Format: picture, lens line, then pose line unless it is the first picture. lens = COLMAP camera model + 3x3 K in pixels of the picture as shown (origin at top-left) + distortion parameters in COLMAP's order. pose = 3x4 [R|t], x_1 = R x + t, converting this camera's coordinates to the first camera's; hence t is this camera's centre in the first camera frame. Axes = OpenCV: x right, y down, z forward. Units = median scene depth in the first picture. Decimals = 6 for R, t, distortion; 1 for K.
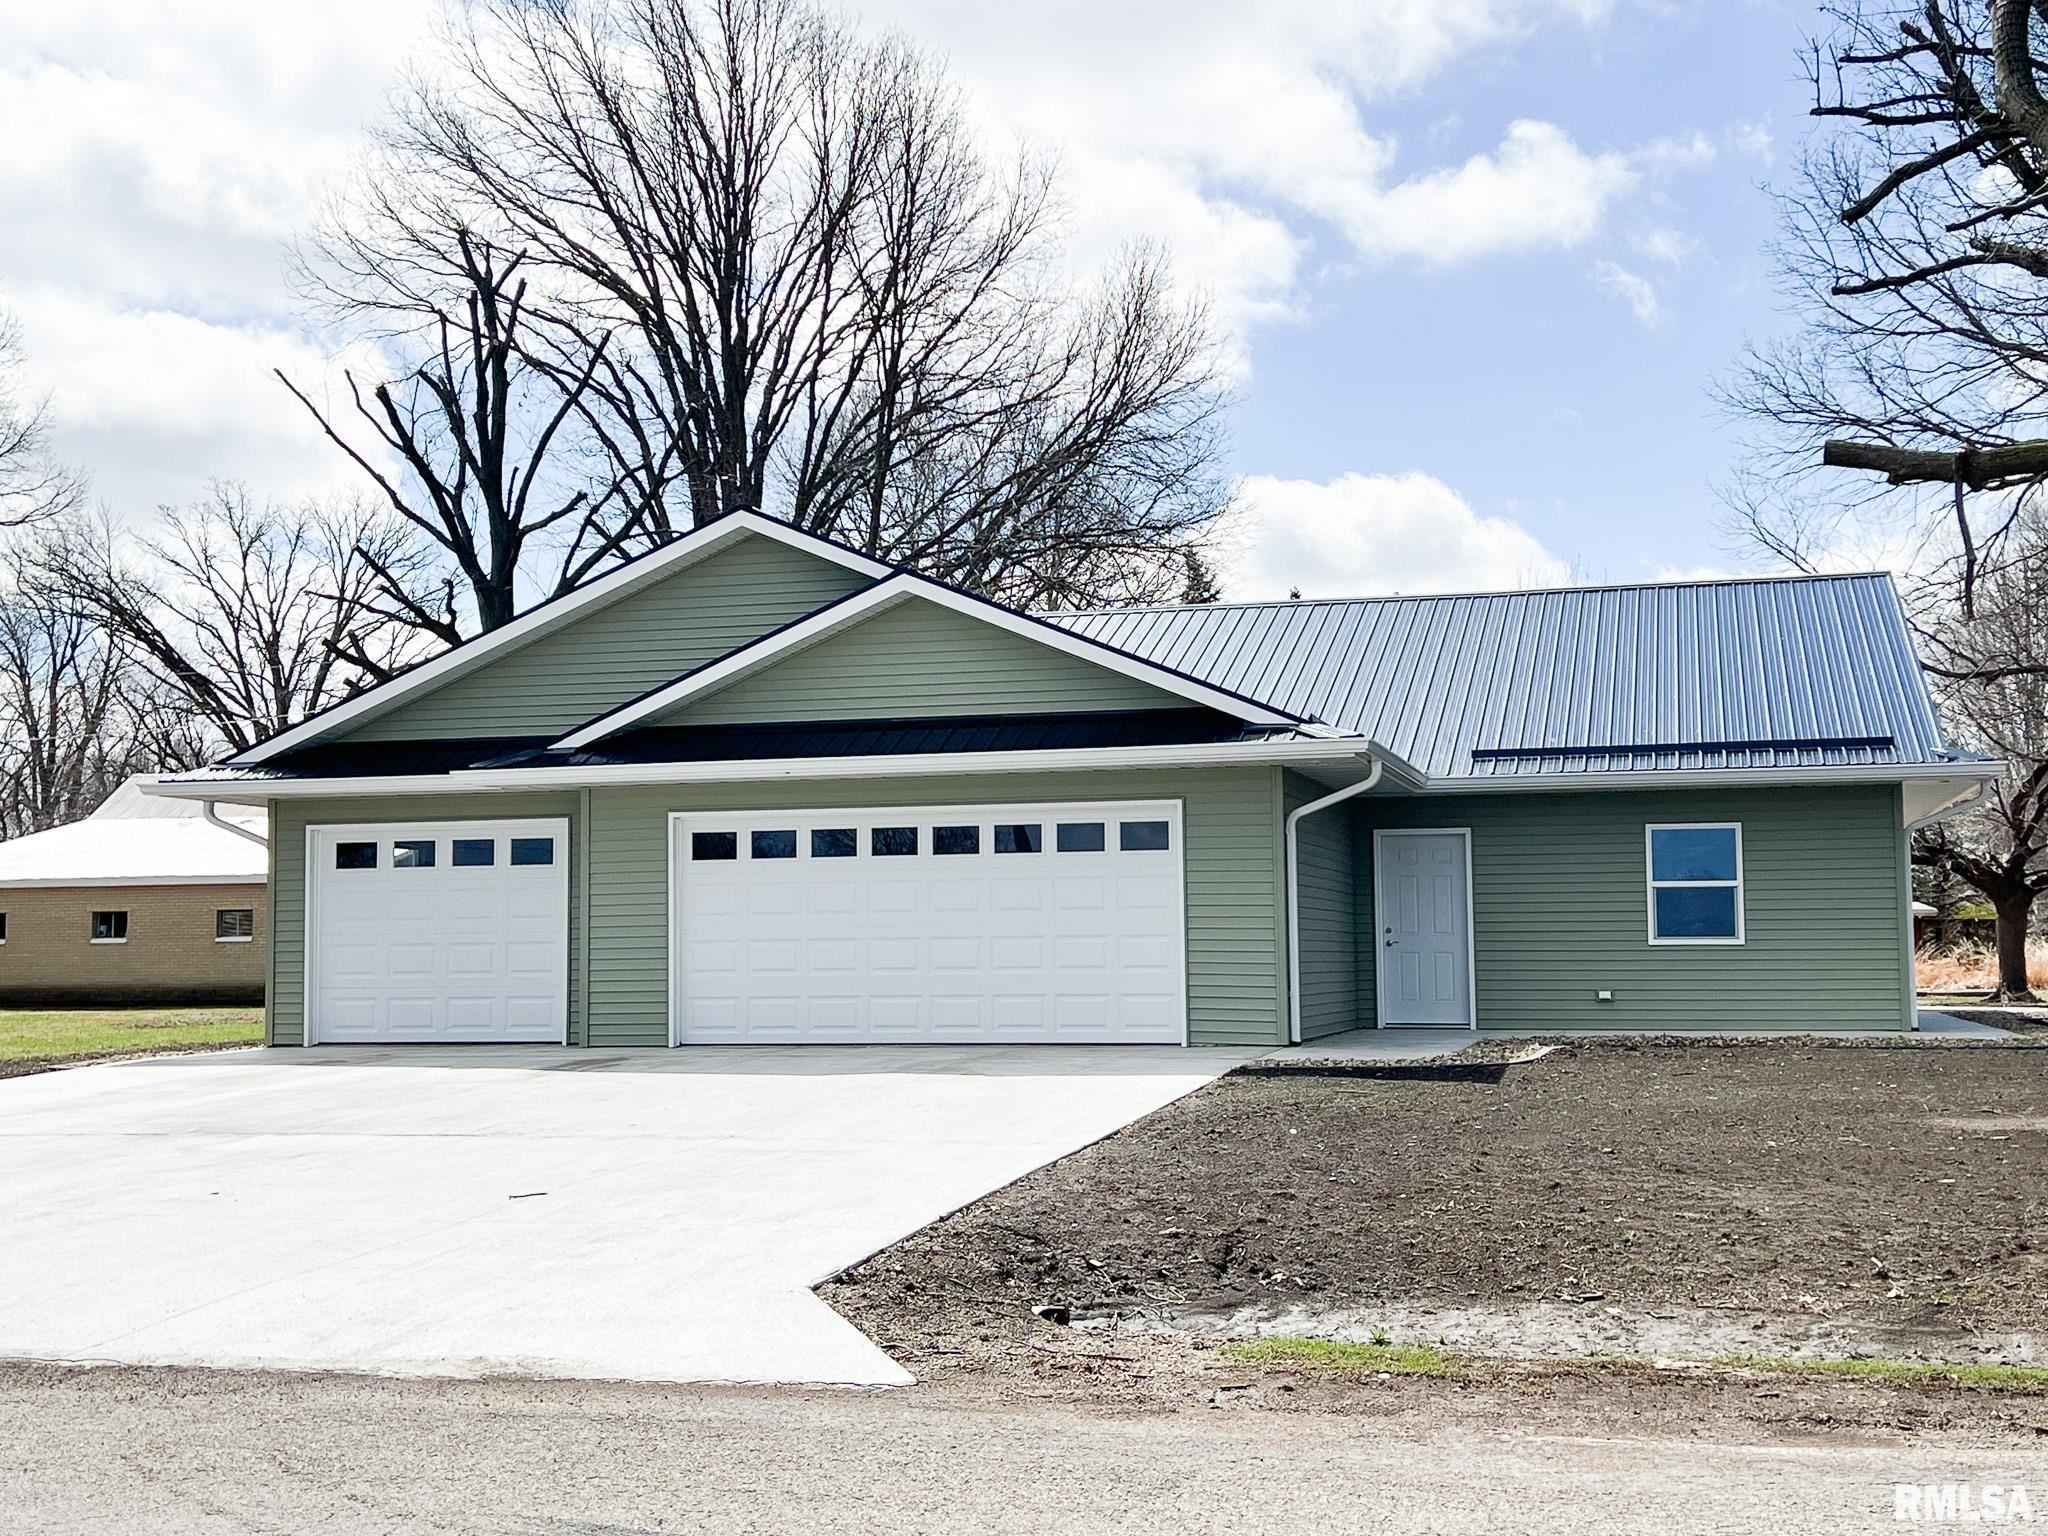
lens RADIAL K [[2530.8, 0, 1027.4], [0, 2530.8, 756.6], [0, 0, 1]] dist [0.069206, 0.000000]
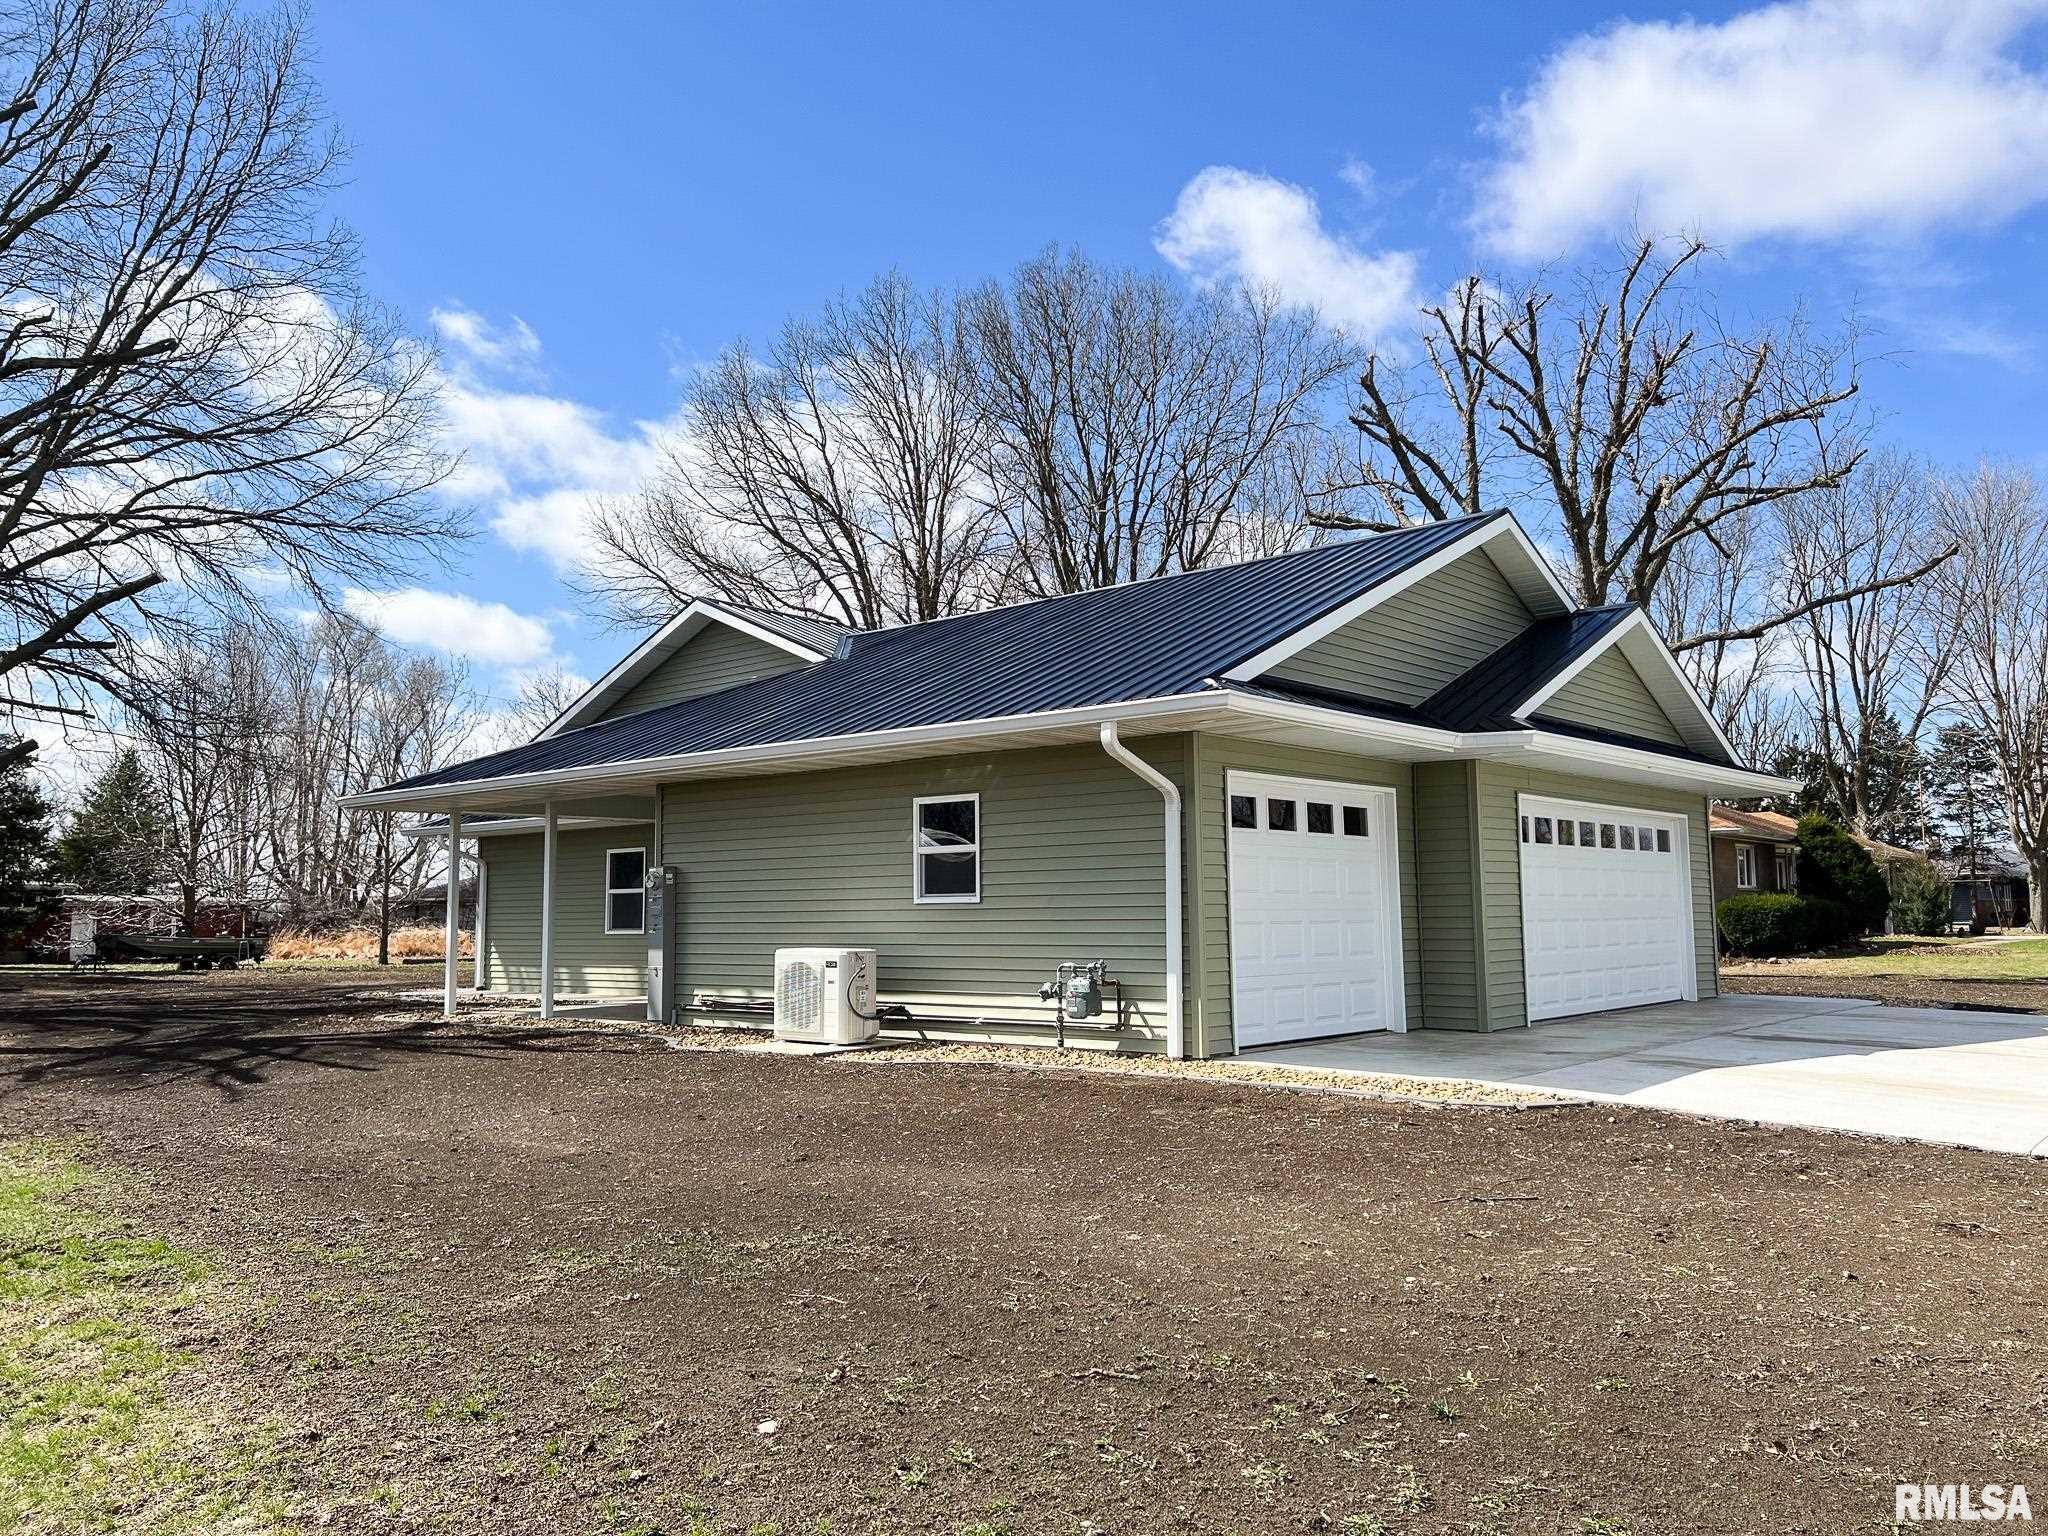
lens RADIAL K [[1531.0, 0, 1020.6], [0, 1531.0, 769.6], [0, 0, 1]] dist [0.065541, -0.074806]
pose [[0.435587, 0.089047, 0.895732, -0.716123], [-0.065357, 0.995597, -0.067192, 0.061652], [-0.897771, -0.029275, 0.439489, 0.831838]]
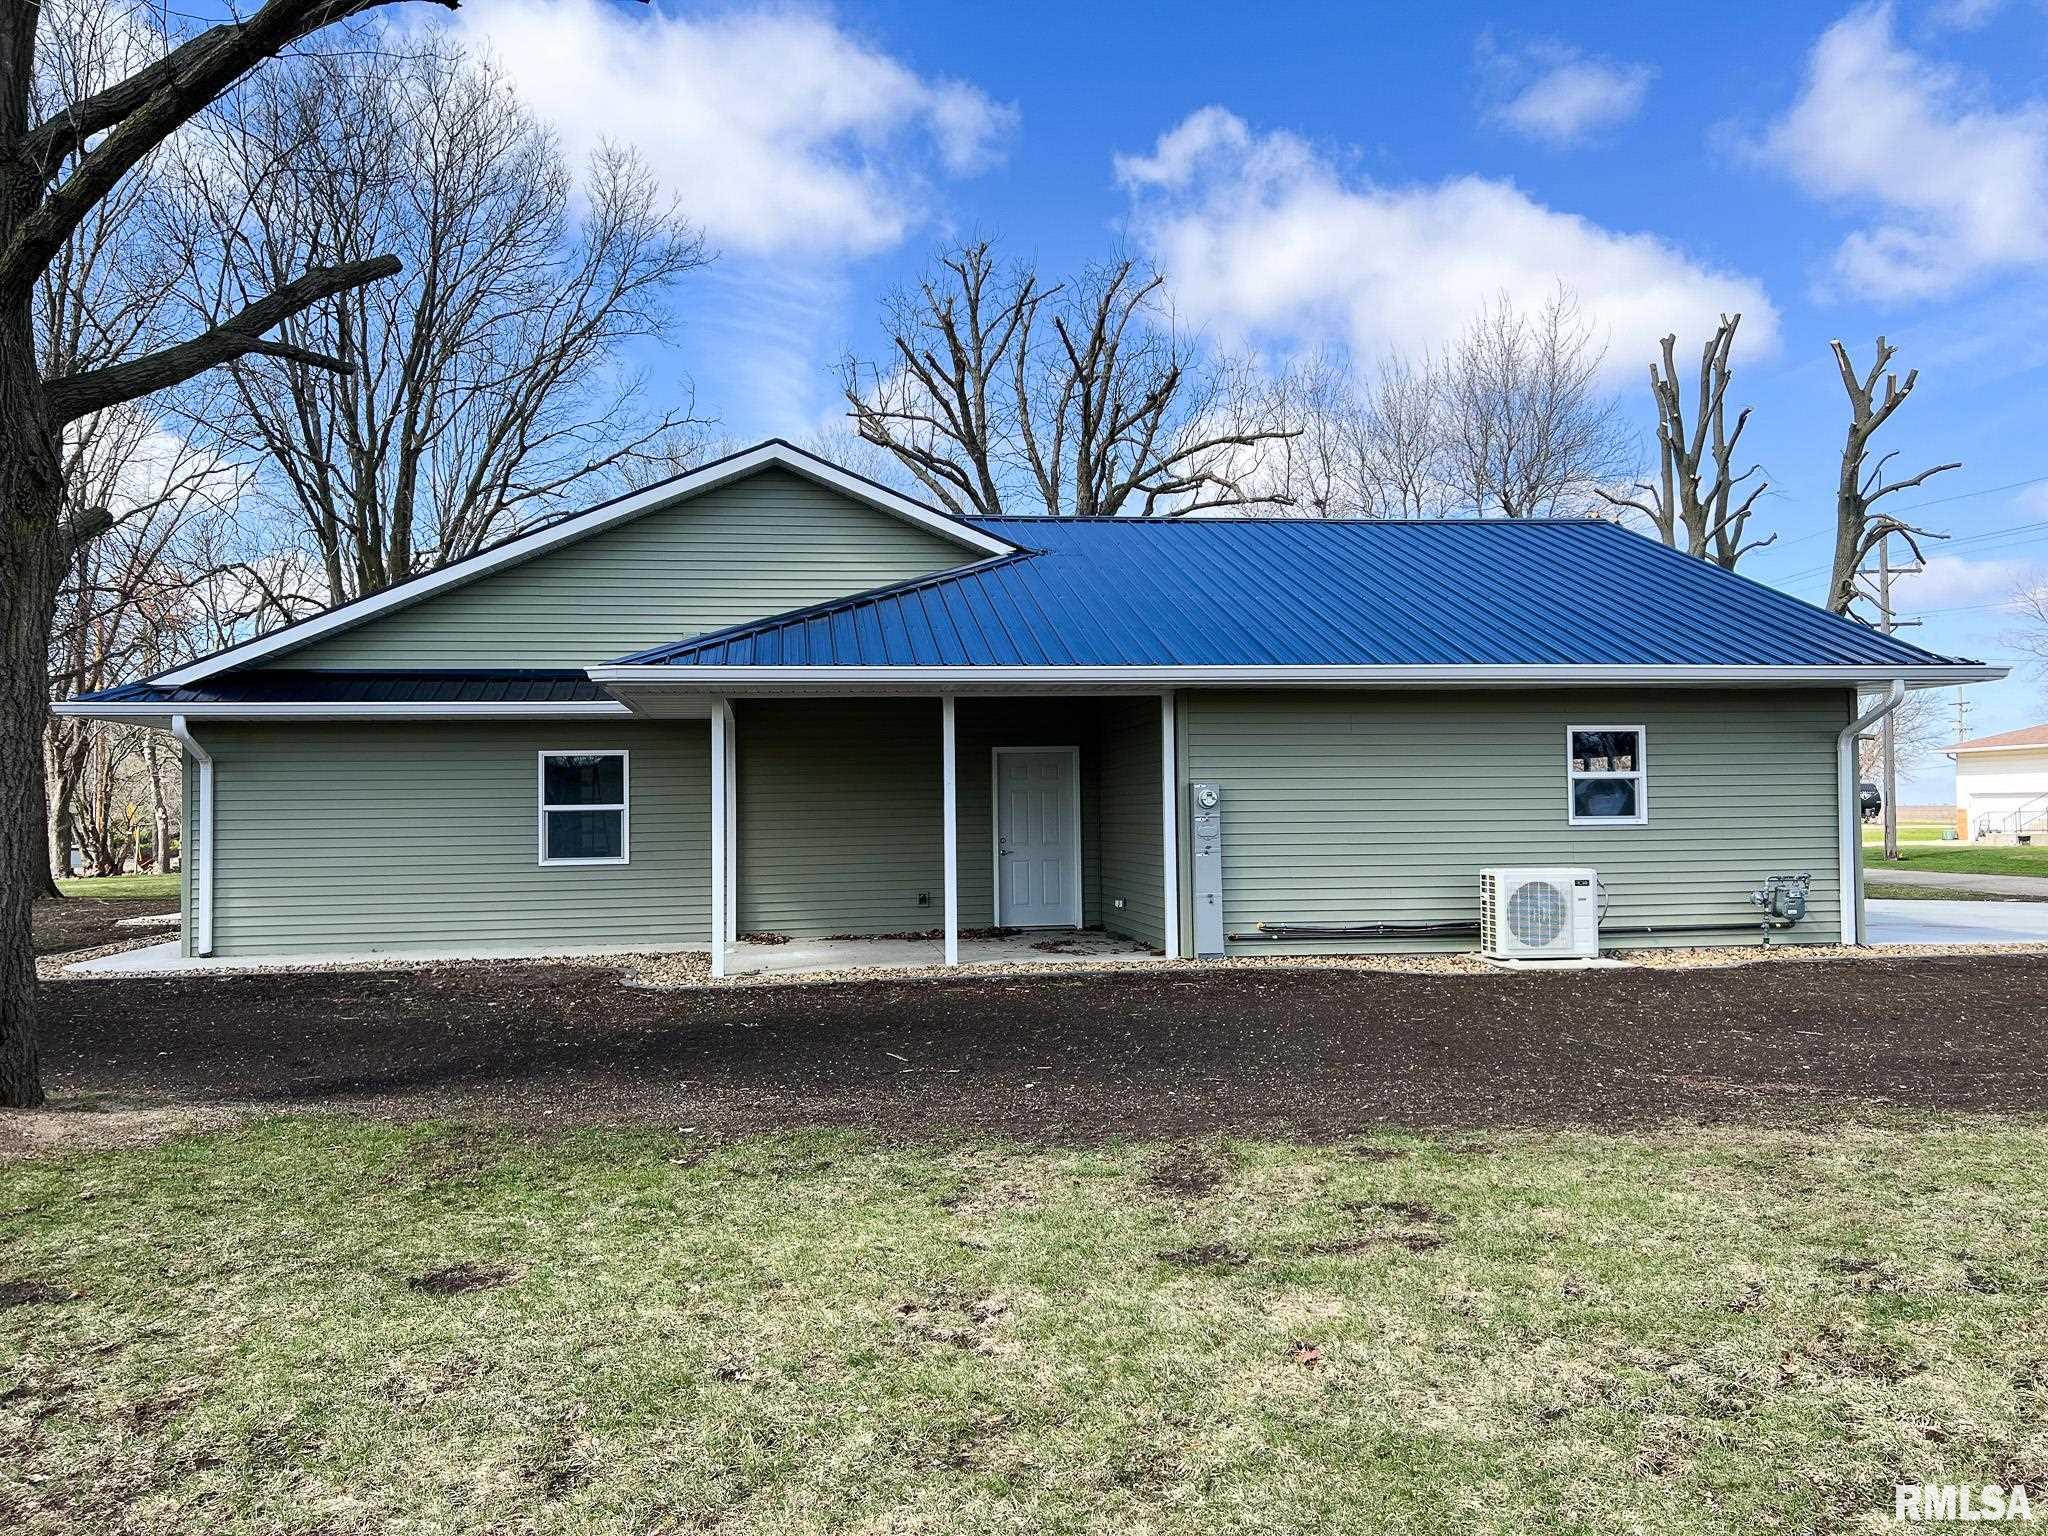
lens RADIAL K [[1531.0, 0, 977.2], [0, 1531.0, 769.3], [0, 0, 1]] dist [0.065541, -0.074806]
pose [[-0.393367, 0.044386, 0.918309, -0.691838], [-0.057446, 0.995696, -0.072734, 0.107392], [-0.917585, -0.081364, -0.389124, 1.504513]]
